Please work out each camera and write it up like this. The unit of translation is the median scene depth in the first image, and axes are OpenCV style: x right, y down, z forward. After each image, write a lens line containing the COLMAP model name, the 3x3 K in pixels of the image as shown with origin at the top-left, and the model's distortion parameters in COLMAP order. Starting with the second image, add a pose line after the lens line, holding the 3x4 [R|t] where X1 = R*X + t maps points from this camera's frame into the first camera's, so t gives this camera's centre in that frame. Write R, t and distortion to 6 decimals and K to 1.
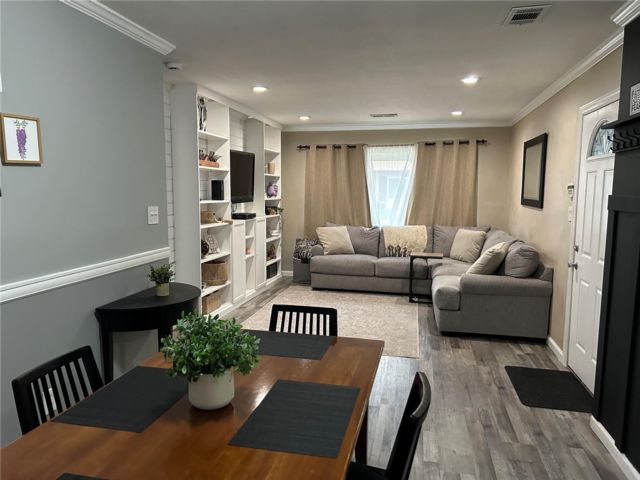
lens RADIAL K [[481.5, 0, 319.4], [0, 481.5, 241.1], [0, 0, 1]] dist [0.011120, -0.000930]
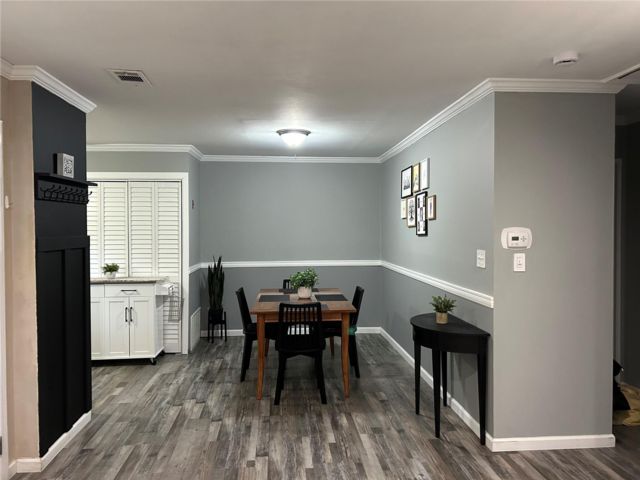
lens RADIAL K [[481.5, 0, 319.9], [0, 481.5, 239.0], [0, 0, 1]] dist [0.011120, -0.000930]
pose [[-0.955775, 0.001369, -0.294097, 0.318244], [-0.036144, 0.991862, 0.122080, -0.234921], [0.291871, 0.127311, -0.947947, 2.110225]]
